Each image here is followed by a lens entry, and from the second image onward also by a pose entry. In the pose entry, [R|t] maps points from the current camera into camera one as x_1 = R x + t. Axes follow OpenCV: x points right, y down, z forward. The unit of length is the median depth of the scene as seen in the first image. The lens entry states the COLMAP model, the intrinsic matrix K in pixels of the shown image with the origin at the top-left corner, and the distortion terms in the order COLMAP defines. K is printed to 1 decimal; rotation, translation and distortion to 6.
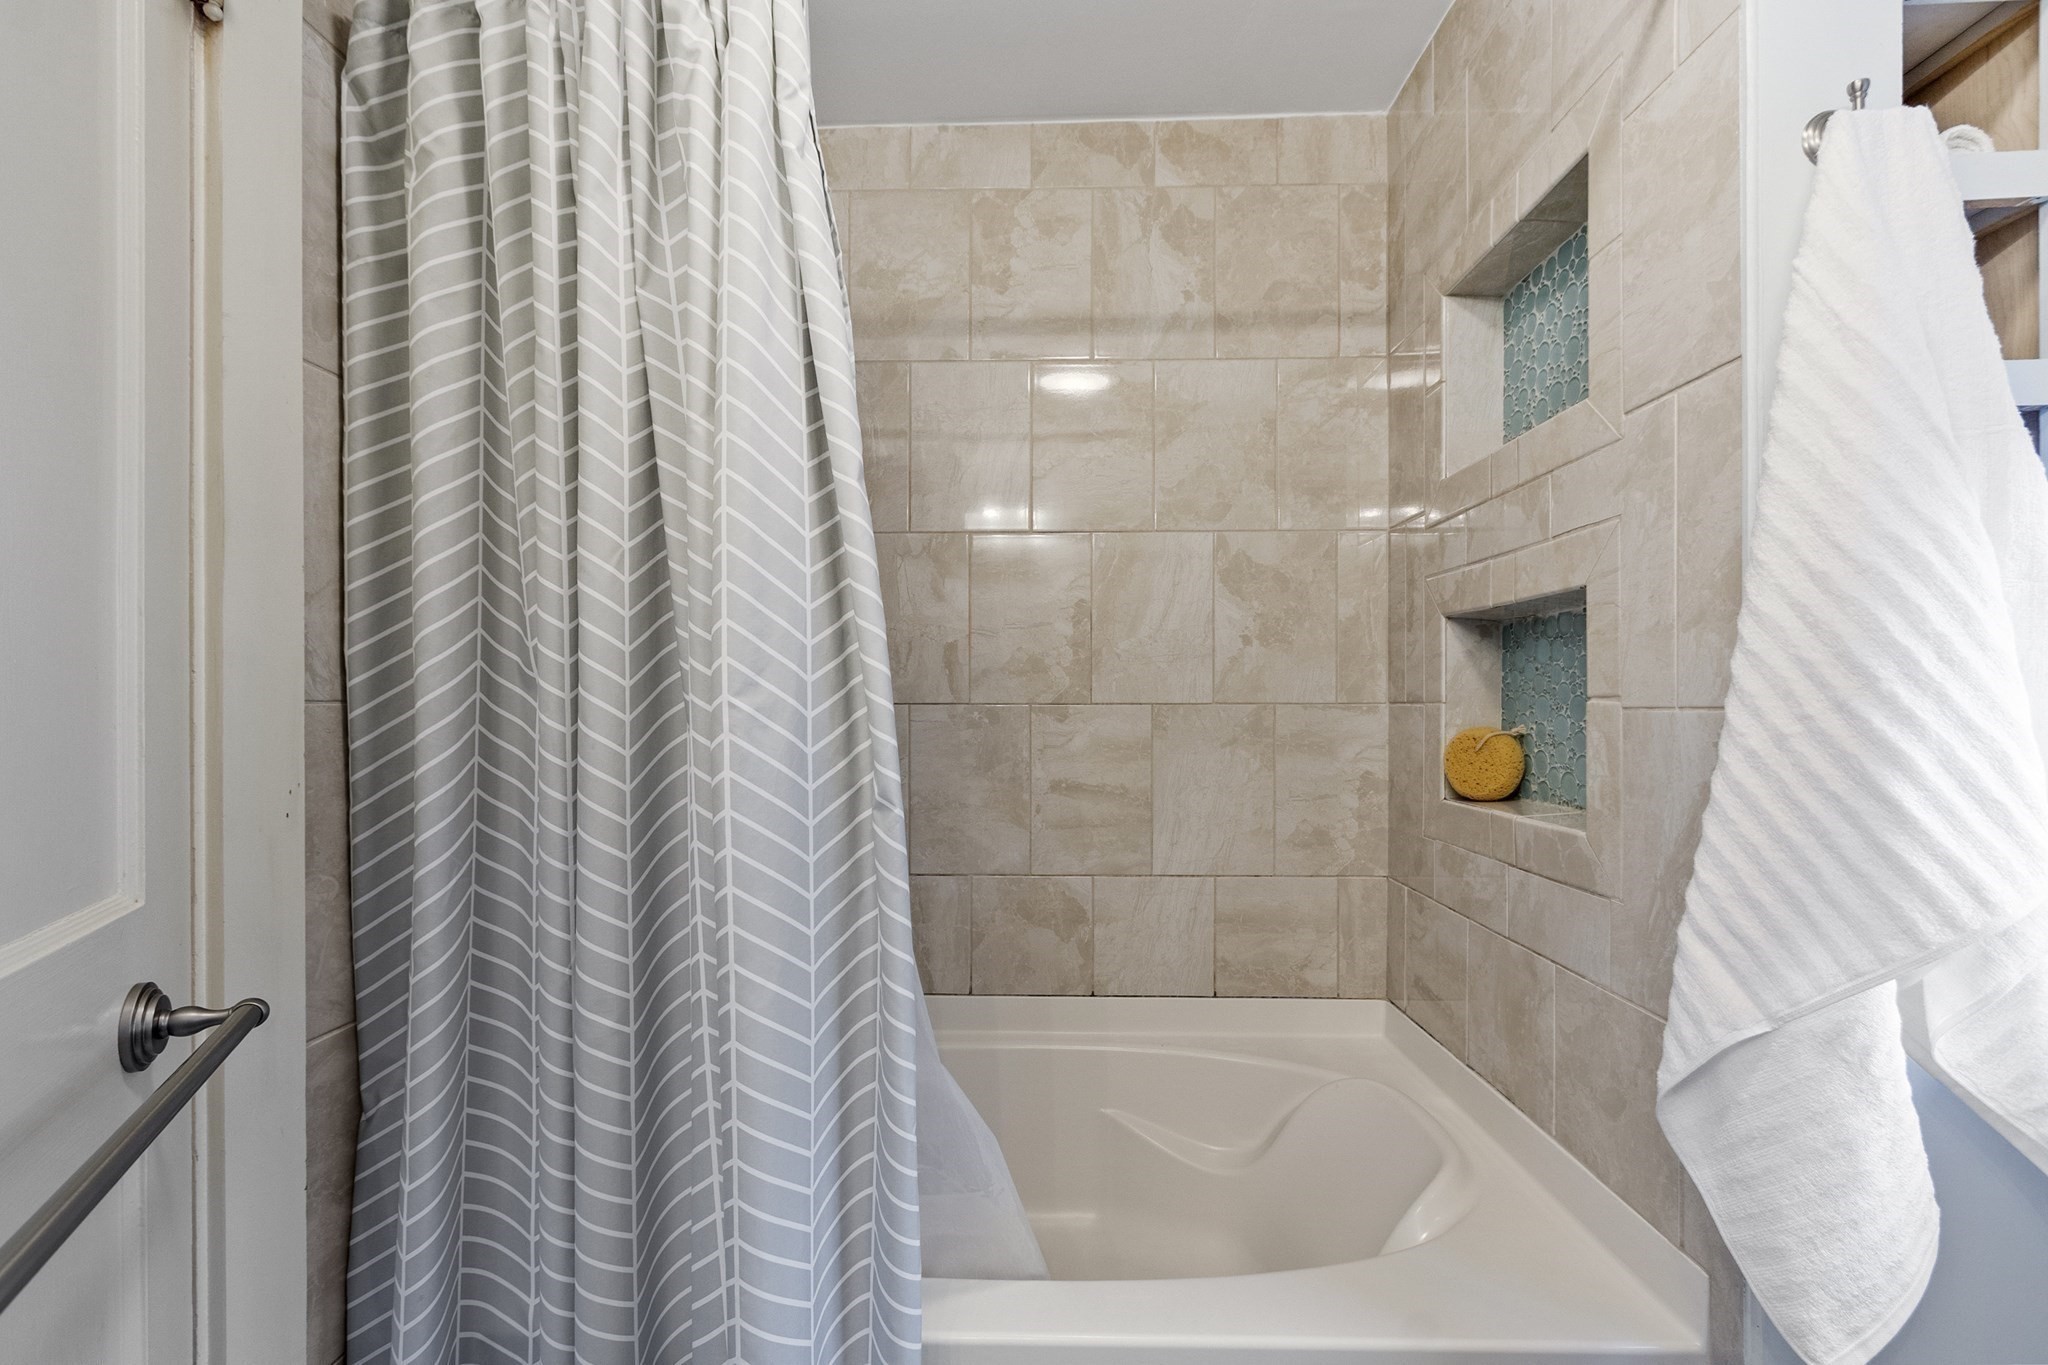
lens RADIAL K [[906.4, 0, 1022.1], [0, 906.4, 697.1], [0, 0, 1]] dist [0.001599, -0.000168]
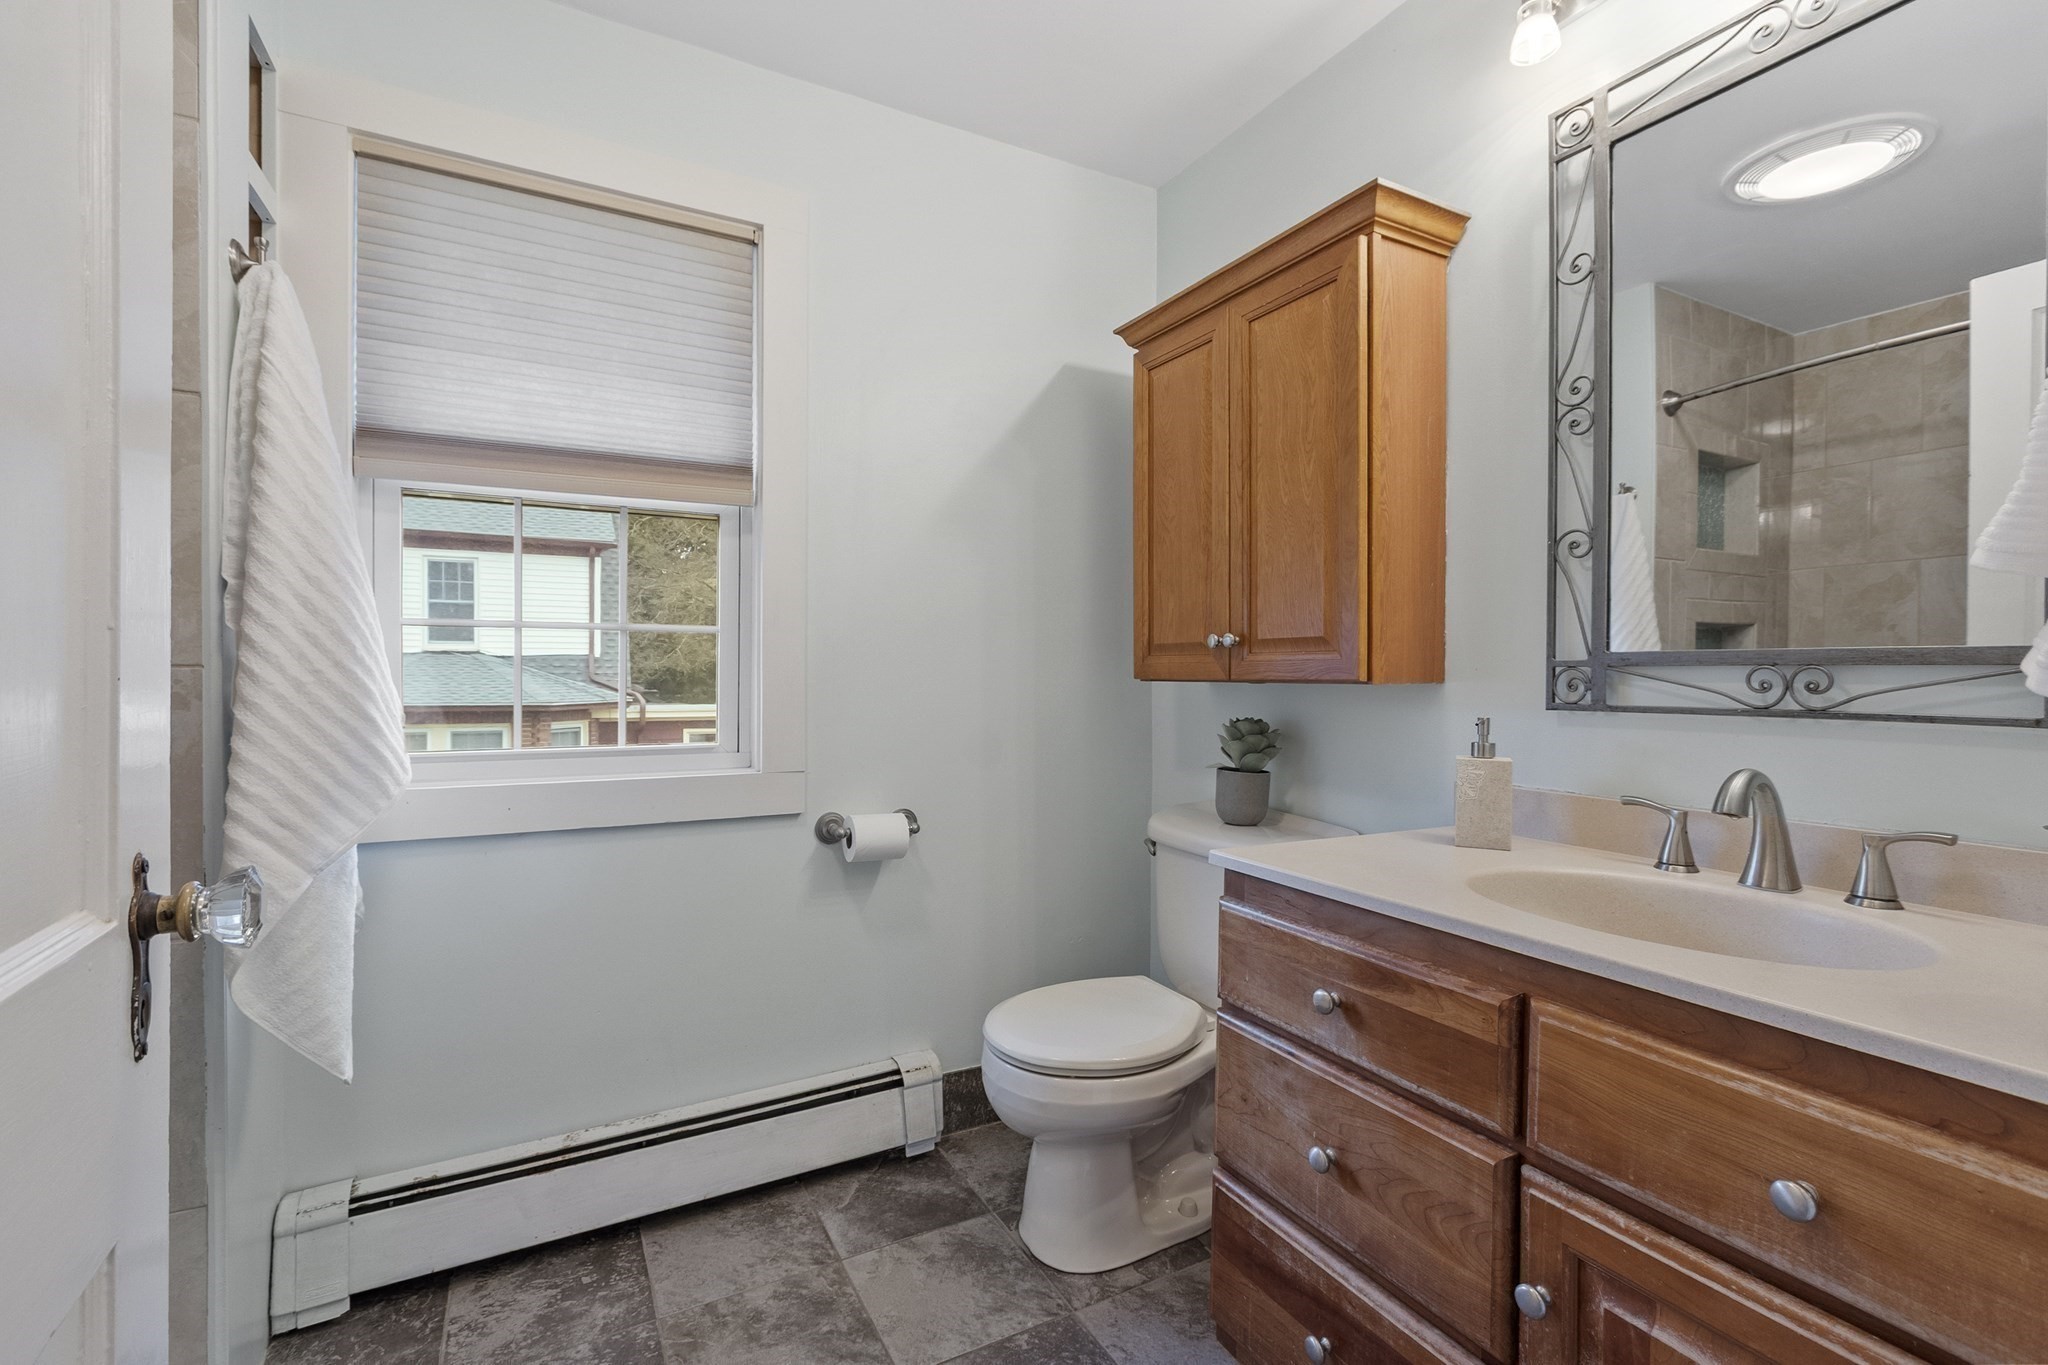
lens RADIAL K [[906.4, 0, 1023.0], [0, 906.4, 680.4], [0, 0, 1]] dist [0.001599, -0.000168]
pose [[-0.492037, -0.002020, 0.870572, -1.063701], [-0.002801, 0.999996, 0.000737, 0.033571], [-0.870570, -0.002075, -0.492040, 0.719644]]
